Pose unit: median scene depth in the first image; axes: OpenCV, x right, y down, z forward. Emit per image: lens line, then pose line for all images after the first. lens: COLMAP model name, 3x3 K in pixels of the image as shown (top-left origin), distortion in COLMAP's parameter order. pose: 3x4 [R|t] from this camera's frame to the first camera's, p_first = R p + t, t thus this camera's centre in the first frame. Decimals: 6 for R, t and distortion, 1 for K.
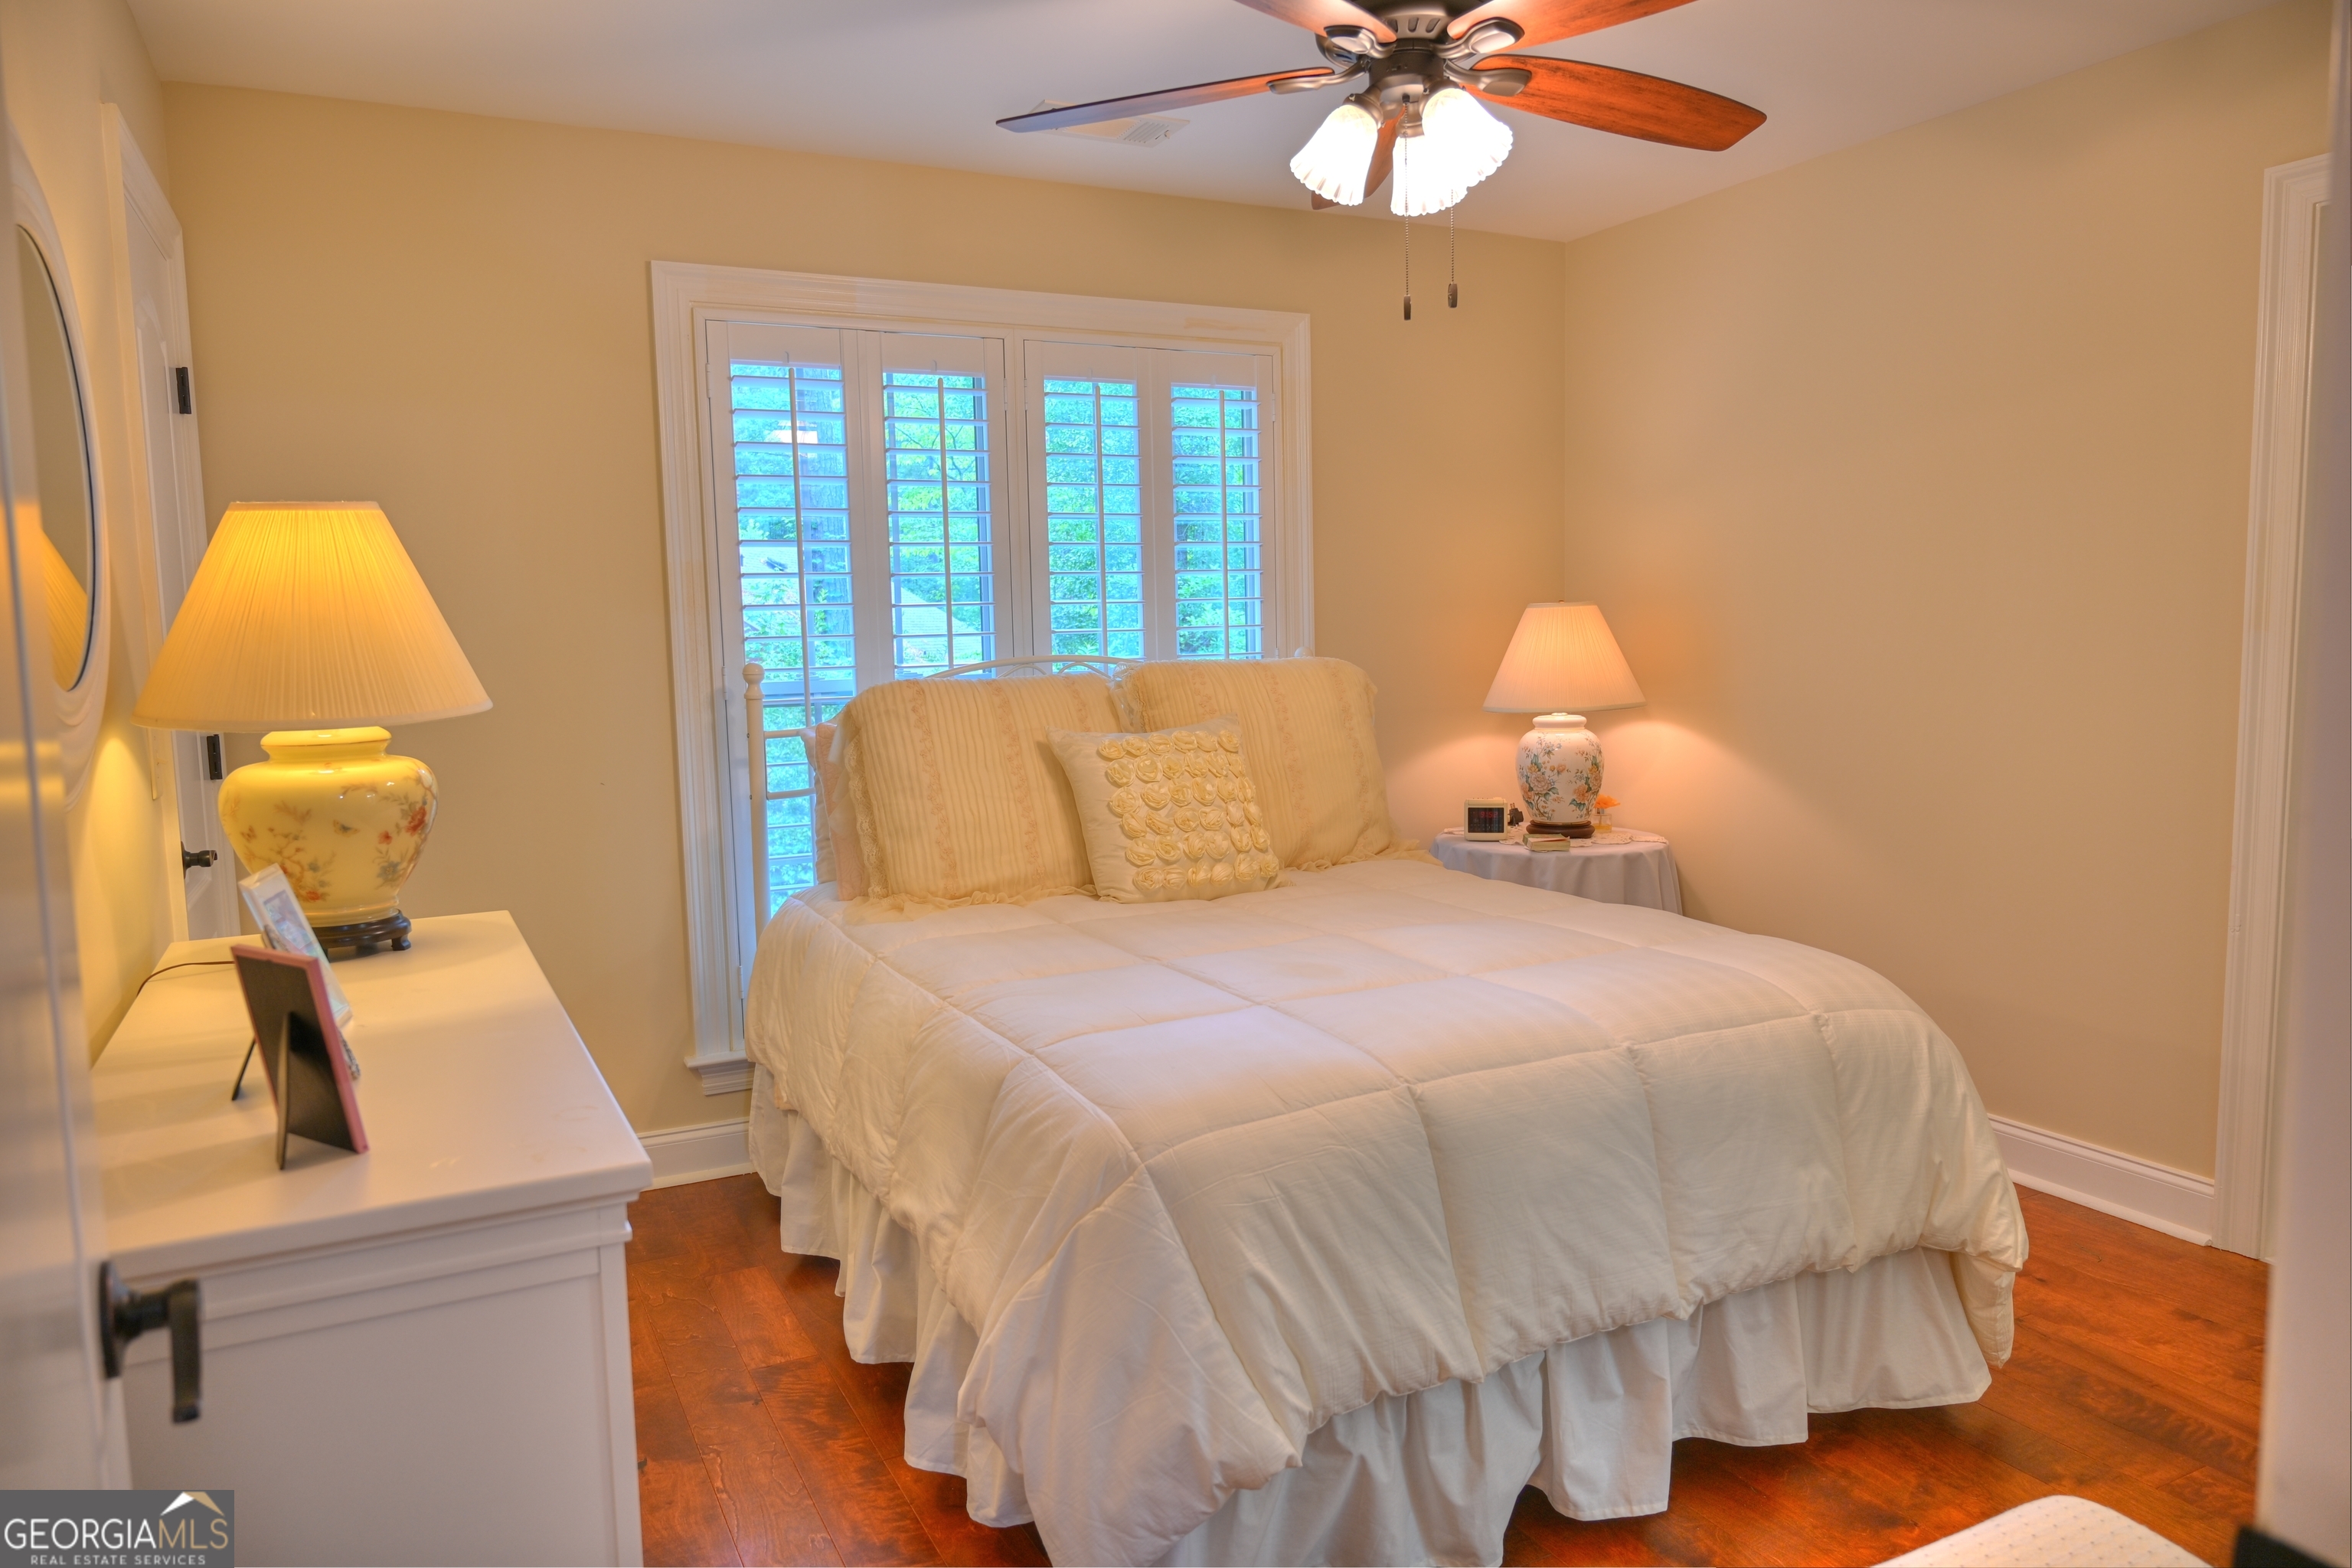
lens RADIAL K [[1544.3, 0, 1176.0], [0, 1544.3, 784.0], [0, 0, 1]] dist [-0.014466, 0.004043]
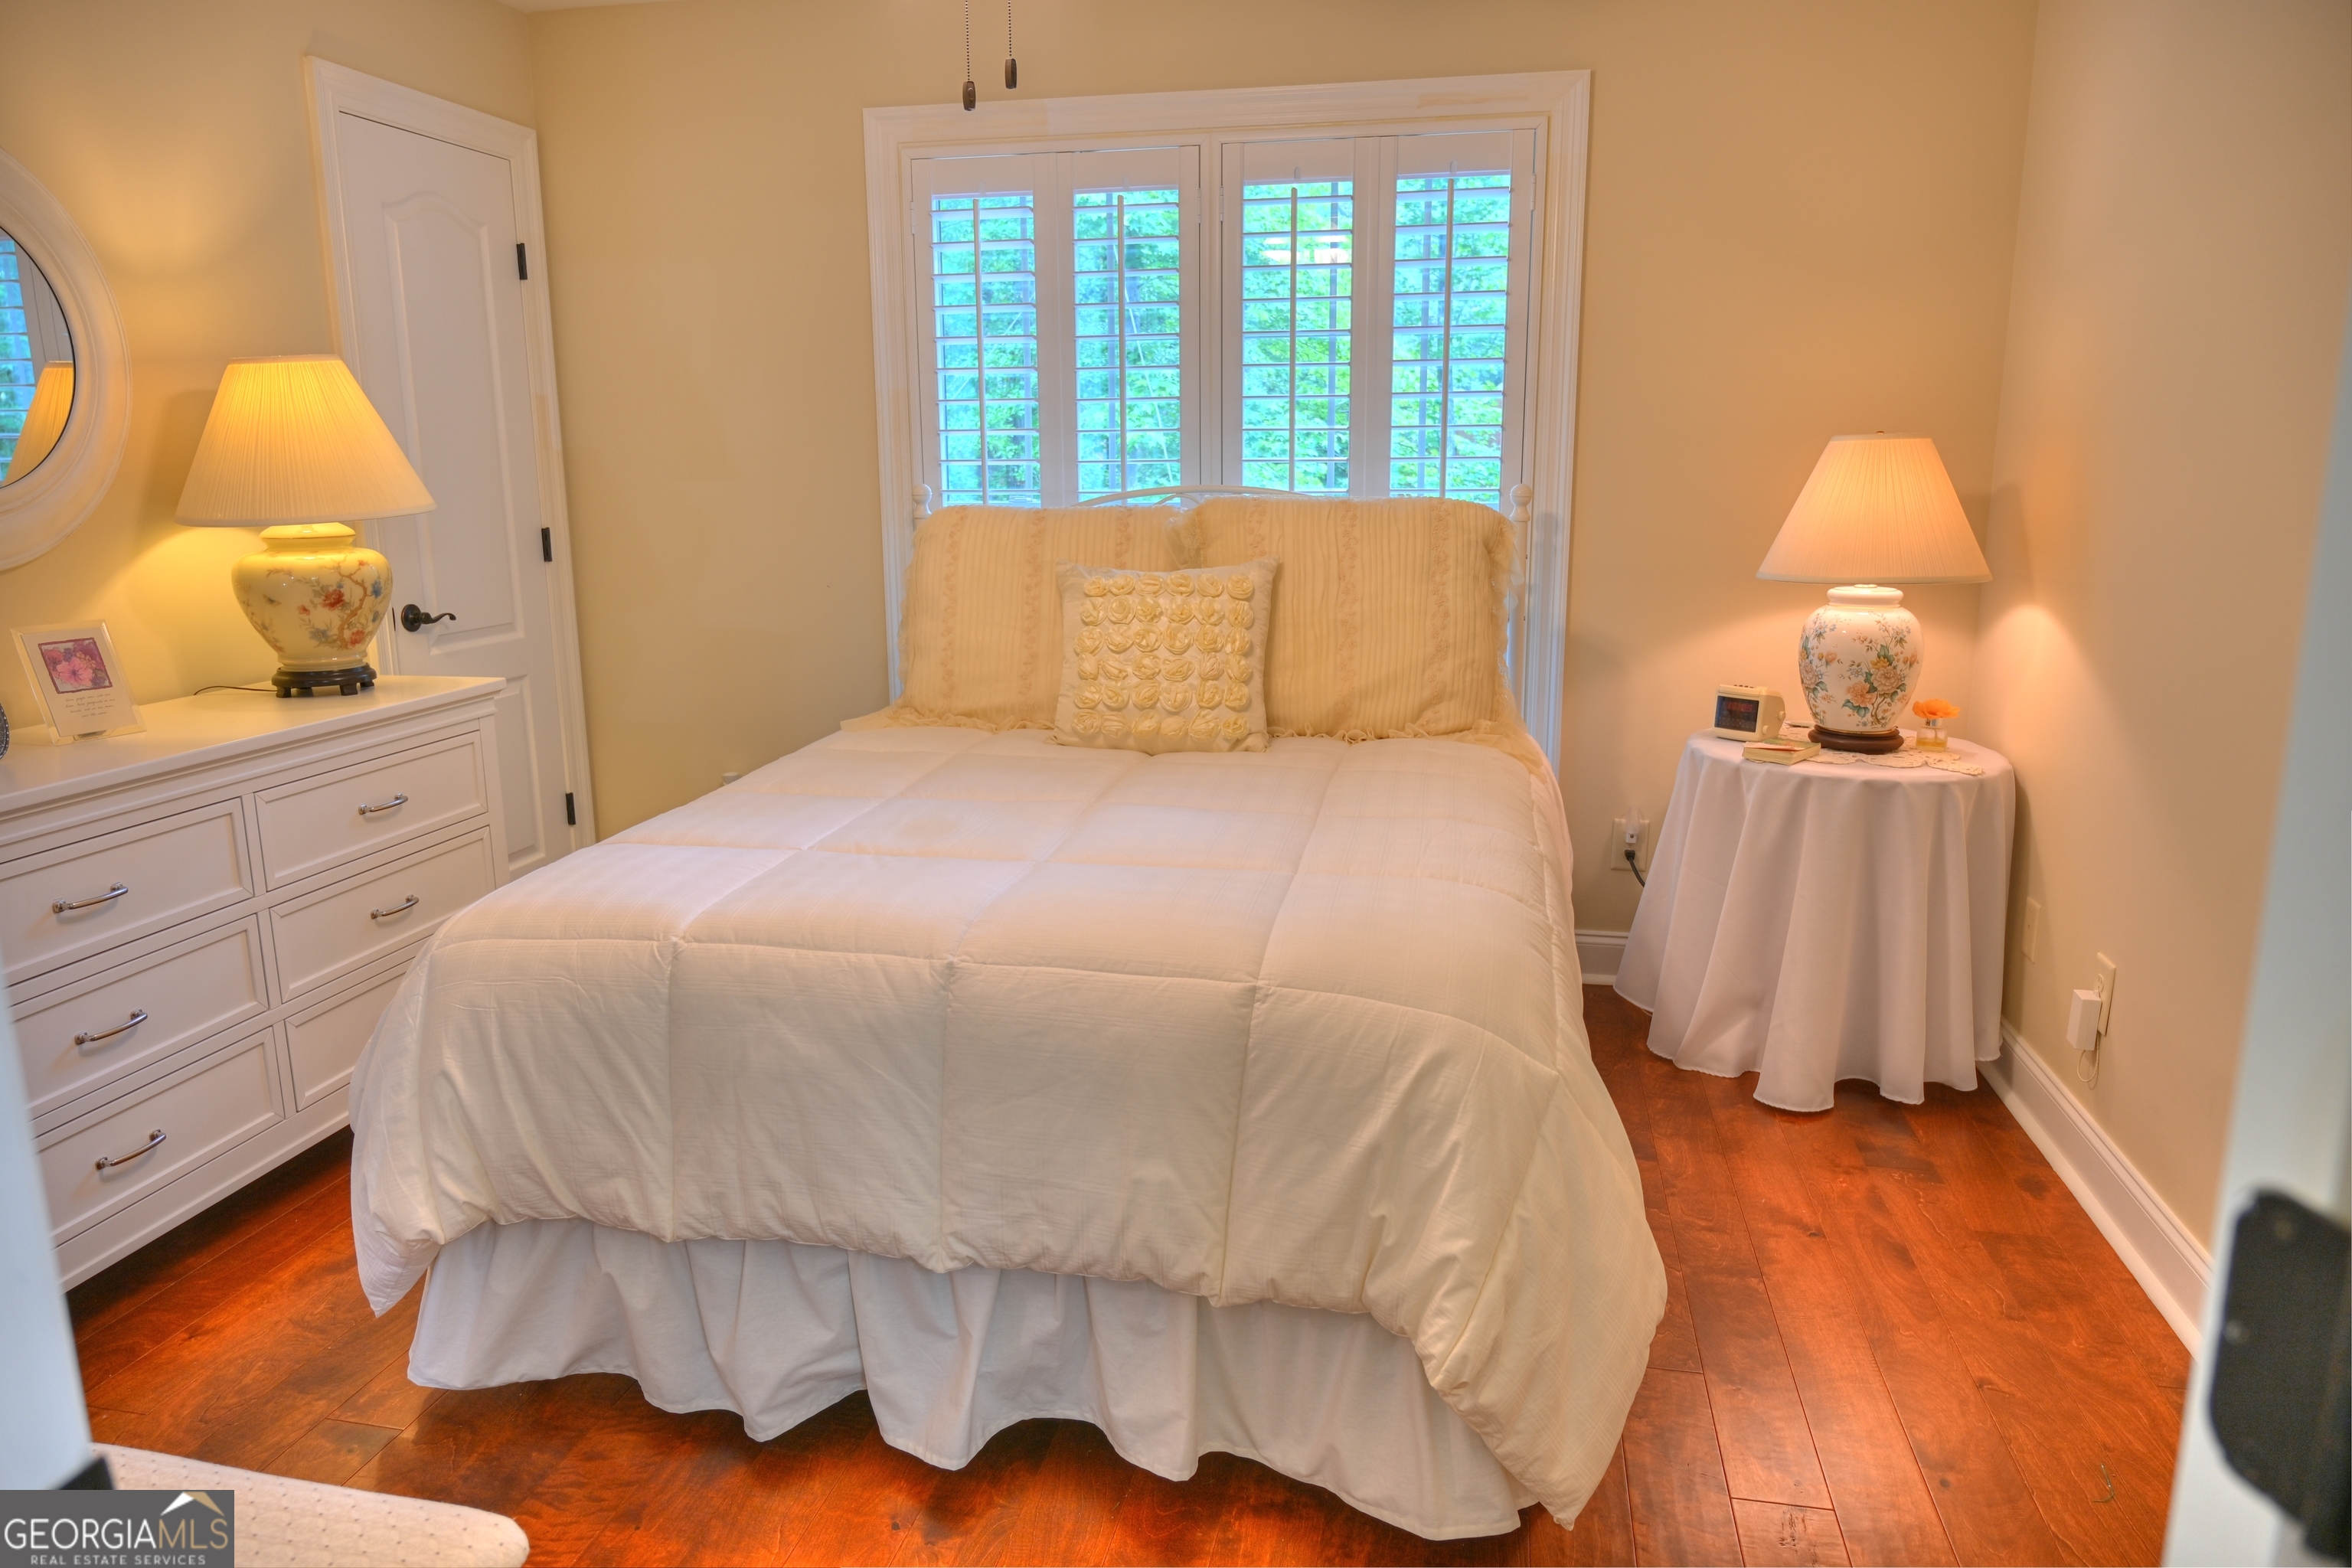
lens RADIAL K [[1544.3, 0, 1176.0], [0, 1544.3, 784.0], [0, 0, 1]] dist [-0.014466, 0.004043]
pose [[0.778314, 0.147896, -0.610208, 0.559062], [-0.075068, 0.986810, 0.143424, -0.039393], [0.623371, -0.065822, 0.779151, 0.247379]]
